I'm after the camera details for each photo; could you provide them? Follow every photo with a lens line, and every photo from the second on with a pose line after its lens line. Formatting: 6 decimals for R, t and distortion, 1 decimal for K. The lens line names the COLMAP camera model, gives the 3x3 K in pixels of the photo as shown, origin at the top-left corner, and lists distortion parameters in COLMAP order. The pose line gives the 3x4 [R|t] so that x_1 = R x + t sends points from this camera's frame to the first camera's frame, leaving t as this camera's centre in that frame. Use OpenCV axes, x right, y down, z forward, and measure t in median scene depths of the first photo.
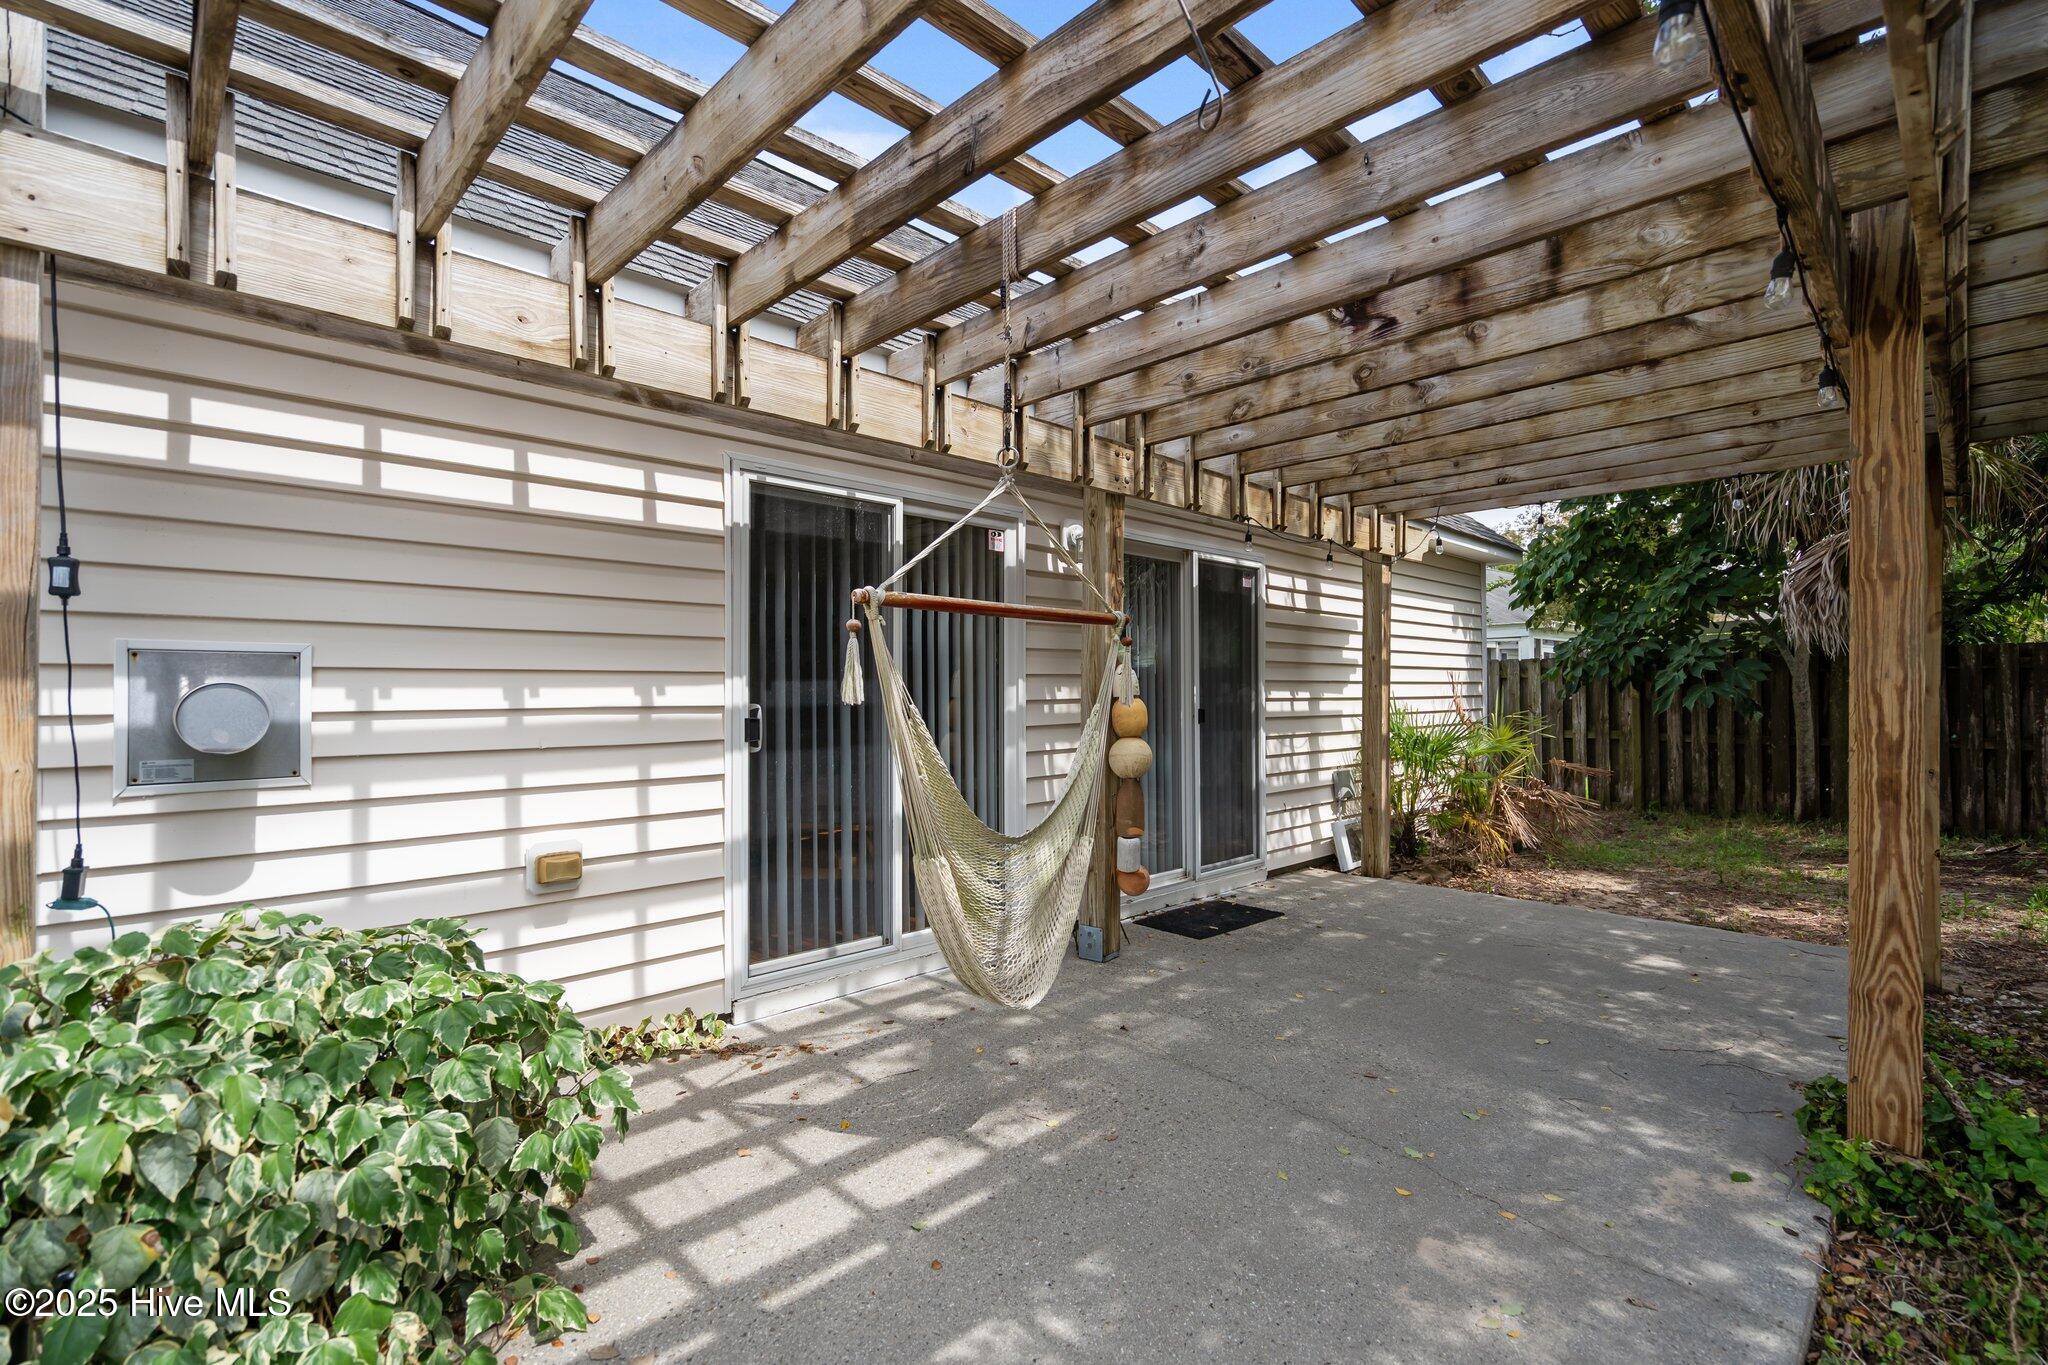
lens RADIAL K [[935.8, 0, 1031.5], [0, 935.8, 677.0], [0, 0, 1]] dist [-0.006324, 0.001023]
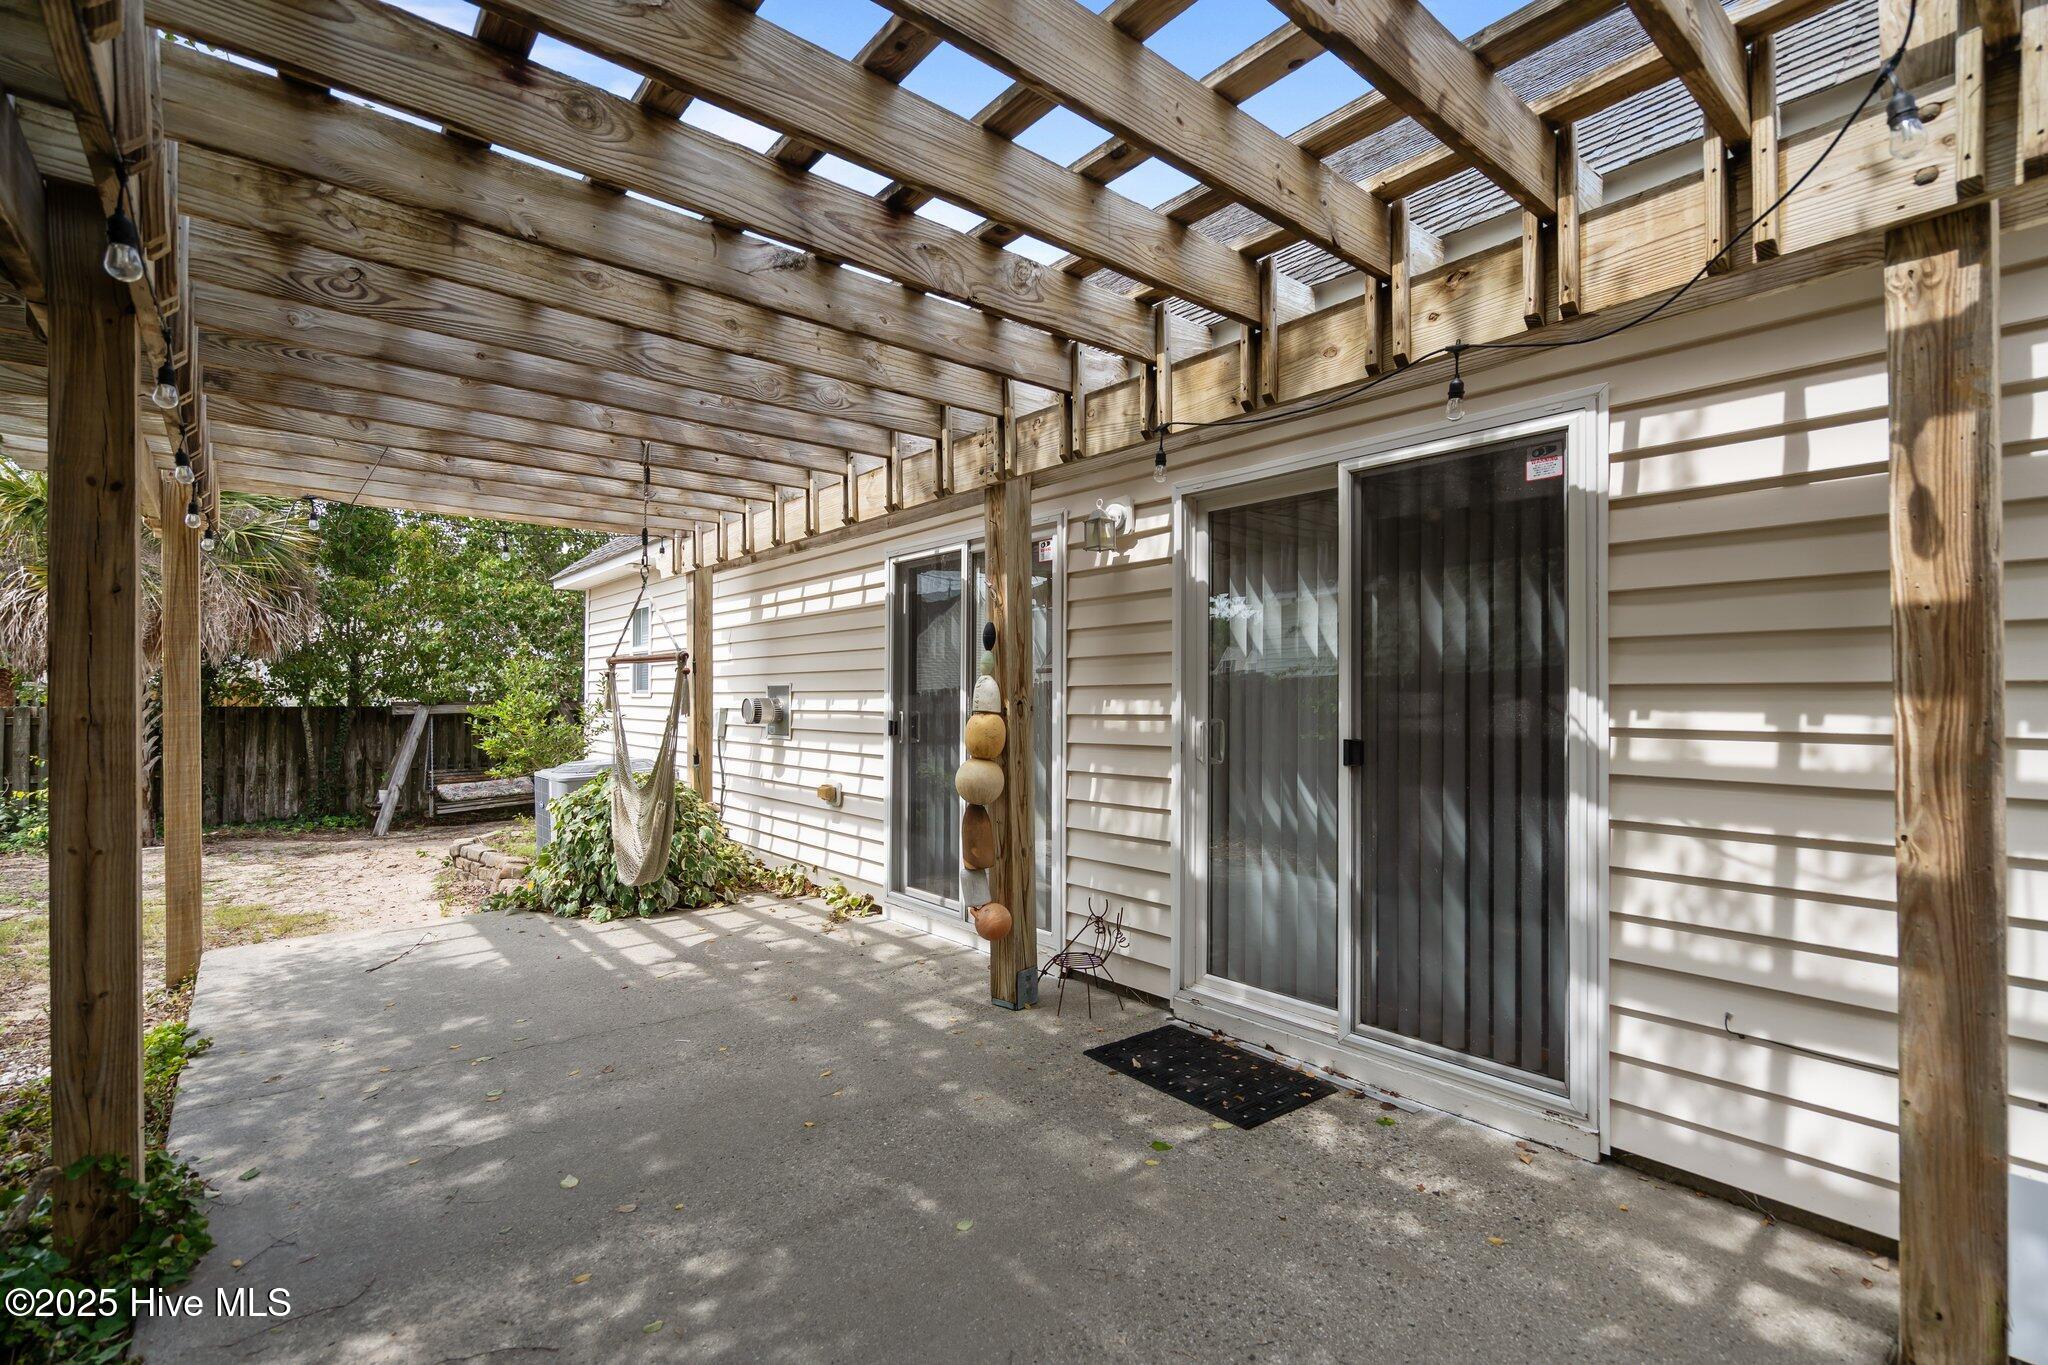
lens RADIAL K [[935.8, 0, 1031.5], [0, 935.8, 677.0], [0, 0, 1]] dist [-0.006324, 0.001023]
pose [[-0.088923, -0.016275, -0.995905, 1.211824], [0.017785, 0.999681, -0.017925, 0.005185], [0.995880, -0.019306, -0.088606, 1.381300]]
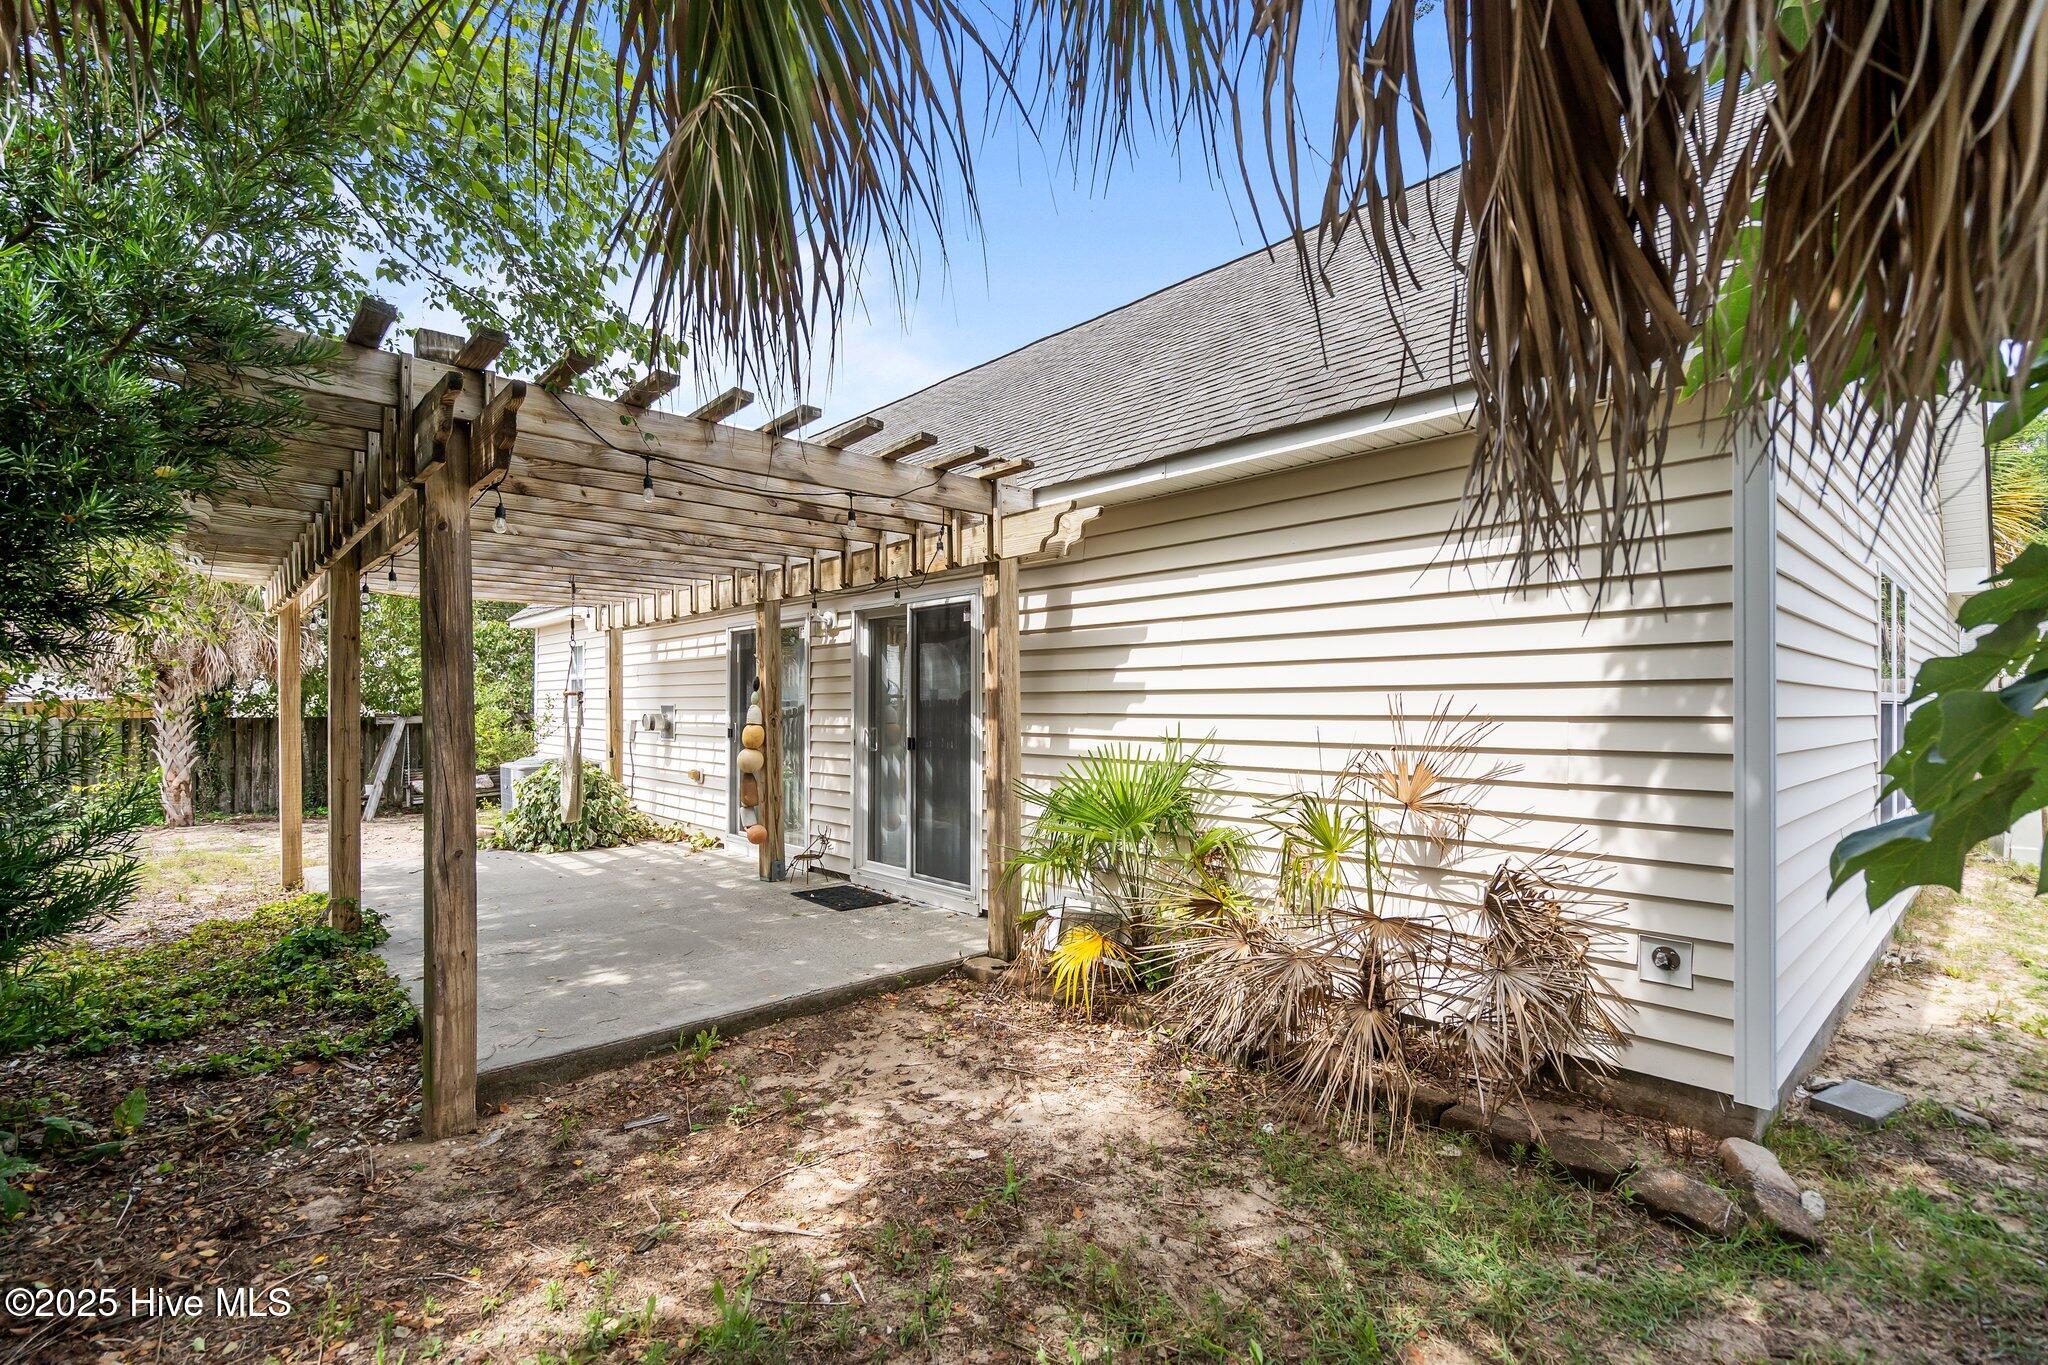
lens RADIAL K [[950.8, 0, 1030.4], [0, 950.8, 702.2], [0, 0, 1]] dist [-0.001214, 0.000112]
pose [[-0.052008, 0.001229, -0.998646, 2.186602], [0.016324, 0.999867, 0.000381, -0.012926], [0.998513, -0.016282, -0.052021, 1.948554]]
